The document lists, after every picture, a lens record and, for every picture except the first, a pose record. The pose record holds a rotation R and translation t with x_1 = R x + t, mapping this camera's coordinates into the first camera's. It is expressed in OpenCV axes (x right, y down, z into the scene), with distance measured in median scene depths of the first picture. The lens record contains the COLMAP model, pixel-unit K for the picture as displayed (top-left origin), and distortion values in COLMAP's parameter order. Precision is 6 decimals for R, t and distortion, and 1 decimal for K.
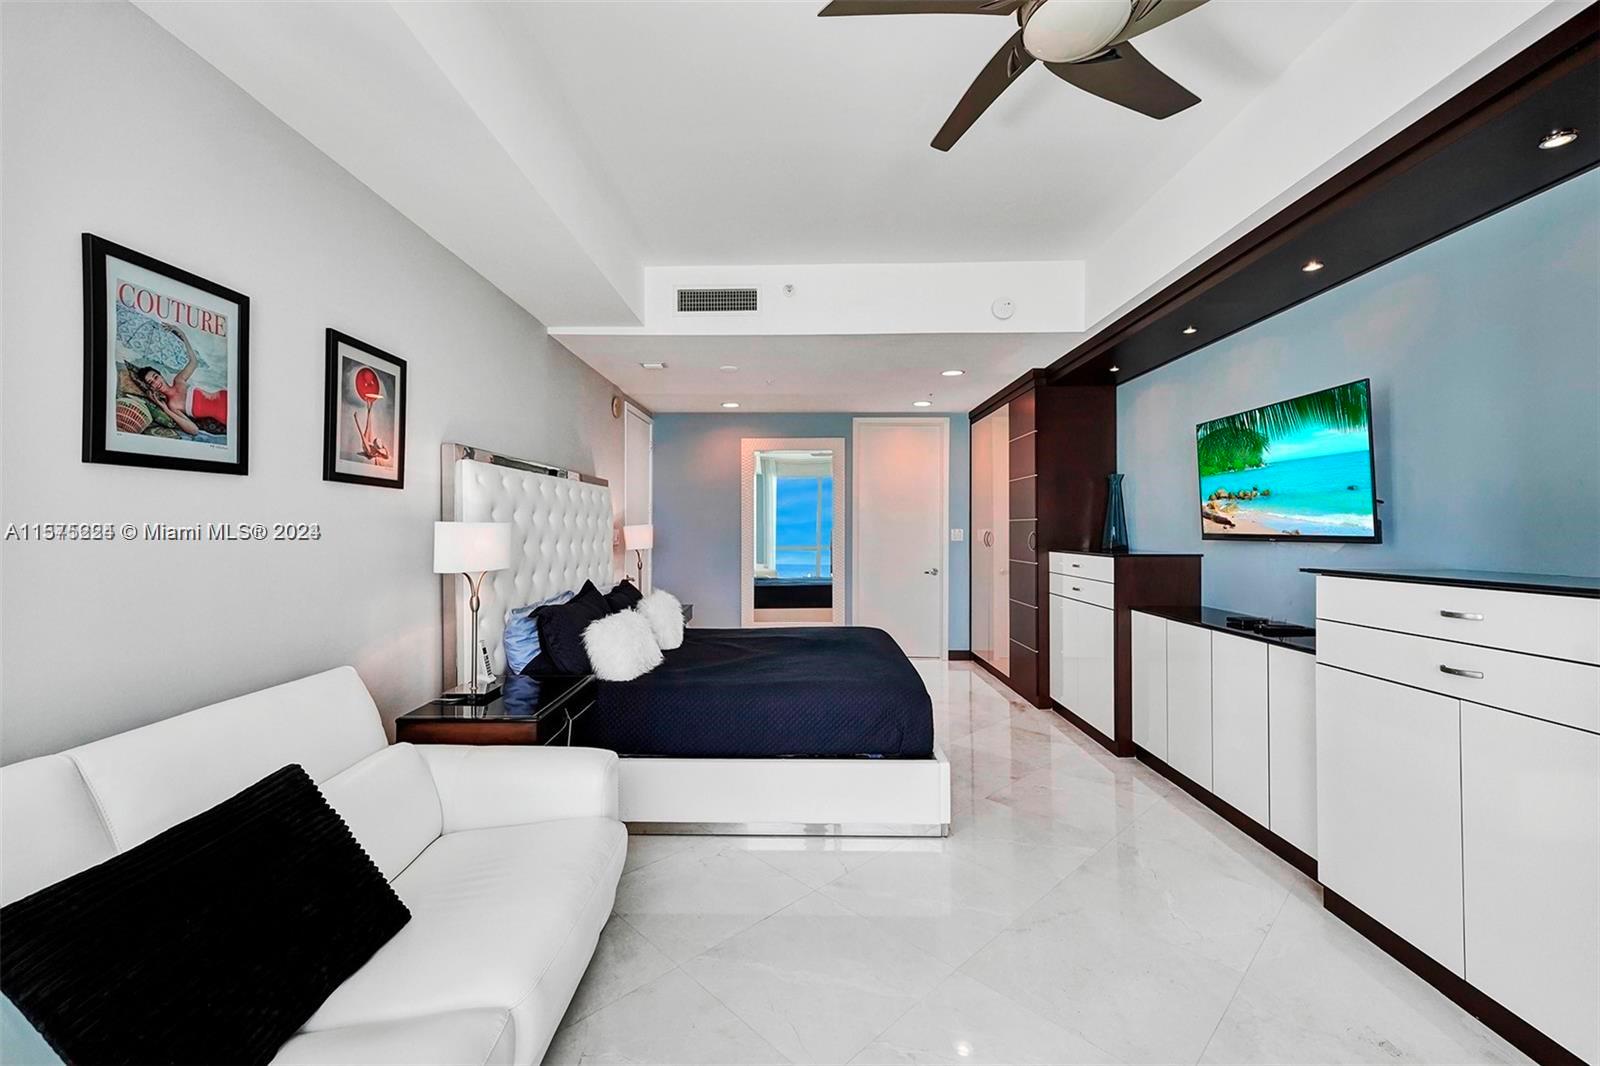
lens RADIAL K [[663.0, 0, 803.2], [0, 663.0, 530.1], [0, 0, 1]] dist [0.003007, 0.000679]
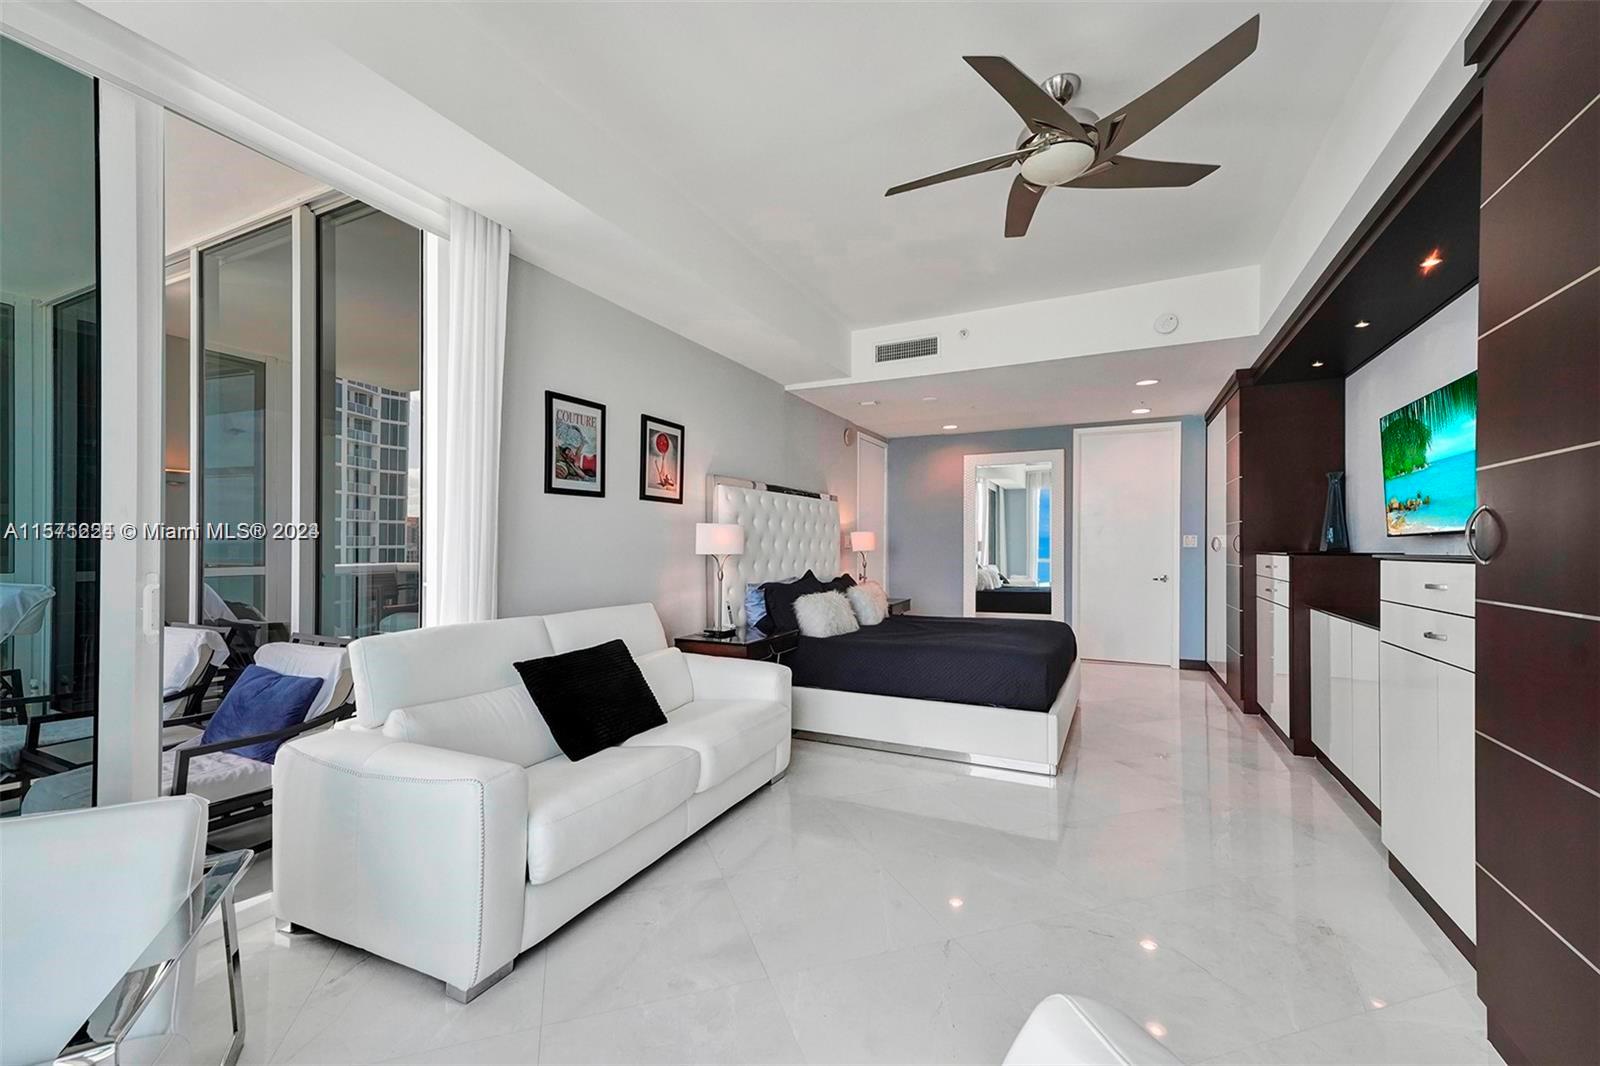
lens RADIAL K [[663.0, 0, 792.4], [0, 663.0, 541.9], [0, 0, 1]] dist [0.003007, 0.000679]
pose [[0.900894, -0.002941, -0.434028, 0.277102], [-0.000343, 0.999972, -0.007488, 0.034200], [0.434038, 0.006894, 0.900868, -0.281426]]
